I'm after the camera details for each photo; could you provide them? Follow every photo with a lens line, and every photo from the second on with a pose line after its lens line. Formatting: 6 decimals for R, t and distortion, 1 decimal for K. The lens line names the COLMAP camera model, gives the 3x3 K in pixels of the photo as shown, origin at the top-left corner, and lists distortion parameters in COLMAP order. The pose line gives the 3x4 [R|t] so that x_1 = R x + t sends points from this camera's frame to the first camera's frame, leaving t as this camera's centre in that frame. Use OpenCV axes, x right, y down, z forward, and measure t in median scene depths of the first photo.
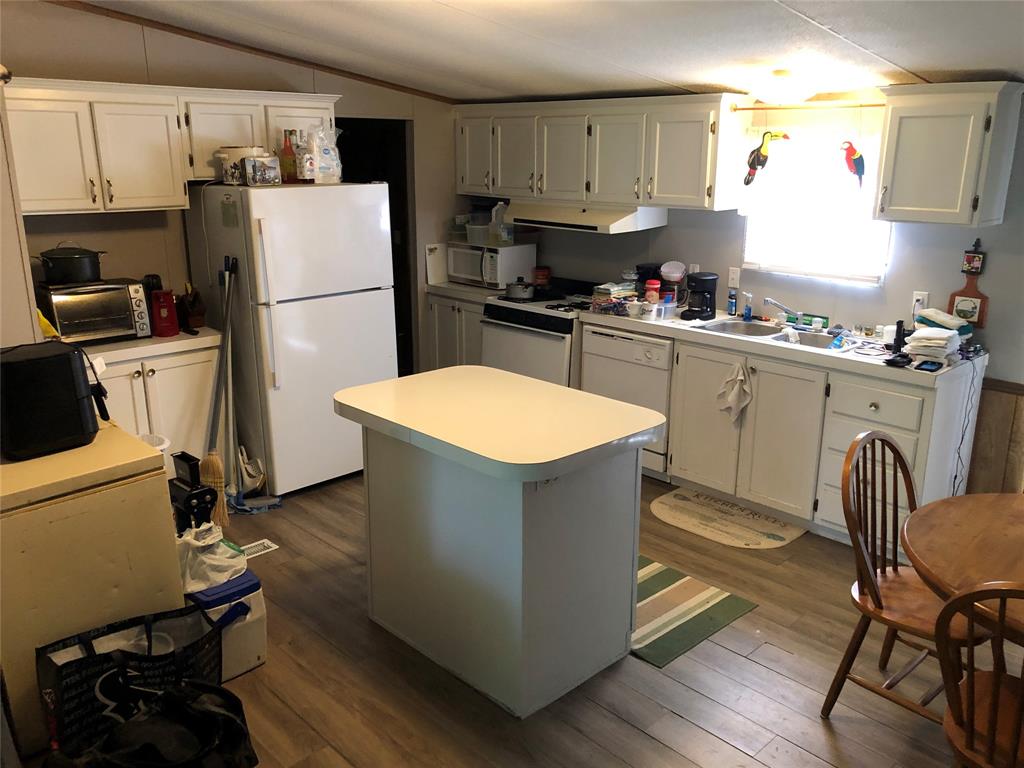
lens RADIAL K [[835.1, 0, 507.7], [0, 835.1, 385.2], [0, 0, 1]] dist [0.017872, -0.027838]
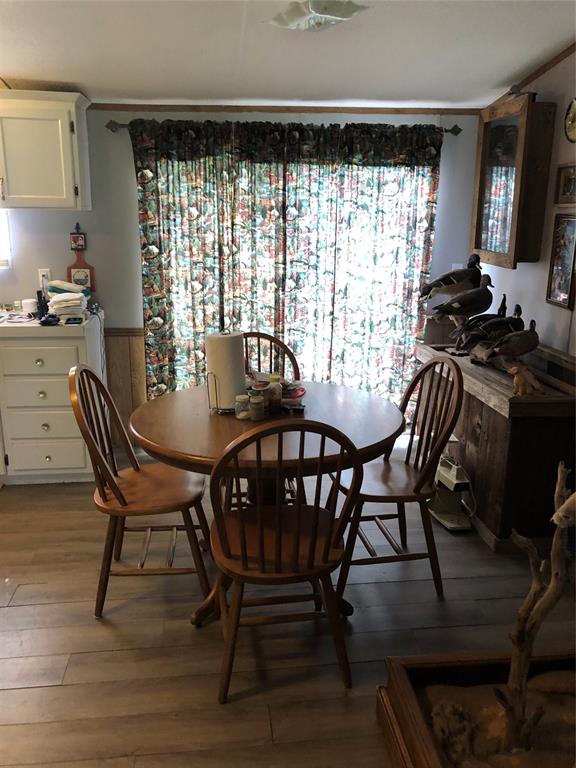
lens RADIAL K [[626.3, 0, 286.9], [0, 626.3, 377.0], [0, 0, 1]] dist [0.017872, -0.027838]
pose [[0.599455, -0.204120, 0.773944, -0.048045], [0.211028, 0.973029, 0.093176, 0.037091], [-0.772089, 0.107469, 0.626362, 0.166703]]
